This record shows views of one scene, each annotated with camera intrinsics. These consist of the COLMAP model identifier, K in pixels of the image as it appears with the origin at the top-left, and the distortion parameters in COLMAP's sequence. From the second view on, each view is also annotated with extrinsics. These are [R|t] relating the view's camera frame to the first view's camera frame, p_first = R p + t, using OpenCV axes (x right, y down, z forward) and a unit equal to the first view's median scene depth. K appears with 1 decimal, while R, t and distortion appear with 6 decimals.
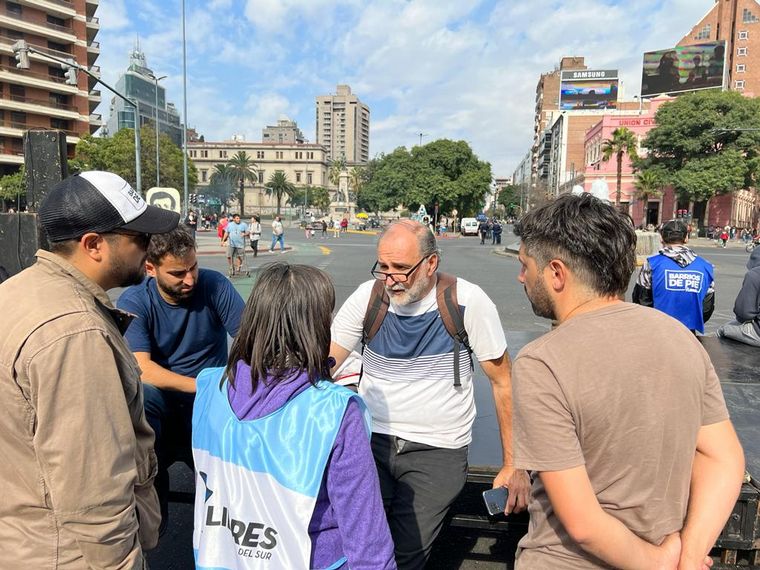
lens RADIAL K [[574.7, 0, 390.3], [0, 574.7, 281.8], [0, 0, 1]] dist [0.049897, -0.050628]
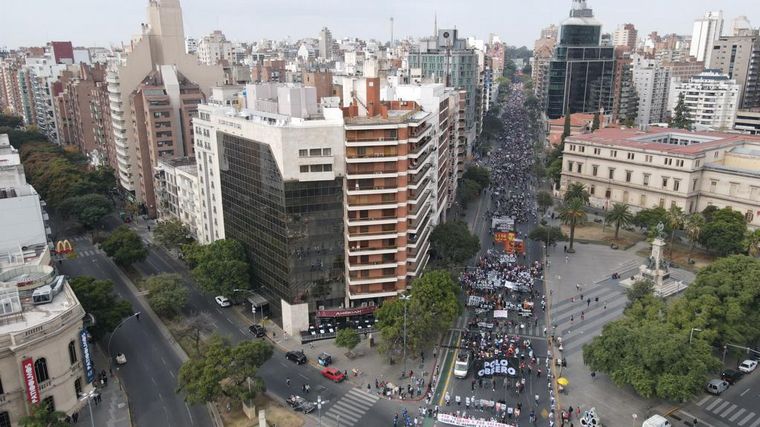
lens RADIAL K [[556.9, 0, 382.7], [0, 556.9, 214.3], [0, 0, 1]] dist [0.017937, -0.000350]
pose [[0.679971, 0.179631, -0.710895, 0.220512], [-0.047409, 0.978269, 0.201845, -0.318067], [0.731705, -0.103546, 0.673711, -0.023220]]
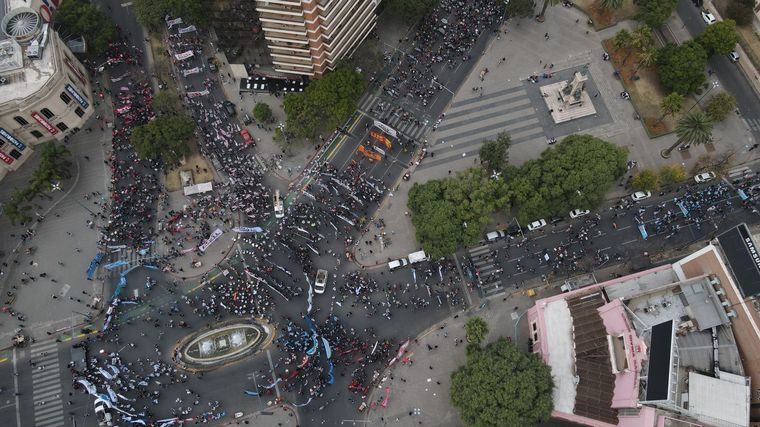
lens RADIAL K [[556.9, 0, 382.7], [0, 556.9, 214.3], [0, 0, 1]] dist [0.017937, -0.000350]
pose [[0.385413, 0.865652, -0.319535, 0.232837], [-0.056773, 0.367878, 0.928139, -0.762008], [0.920996, -0.339577, 0.190930, 0.307547]]
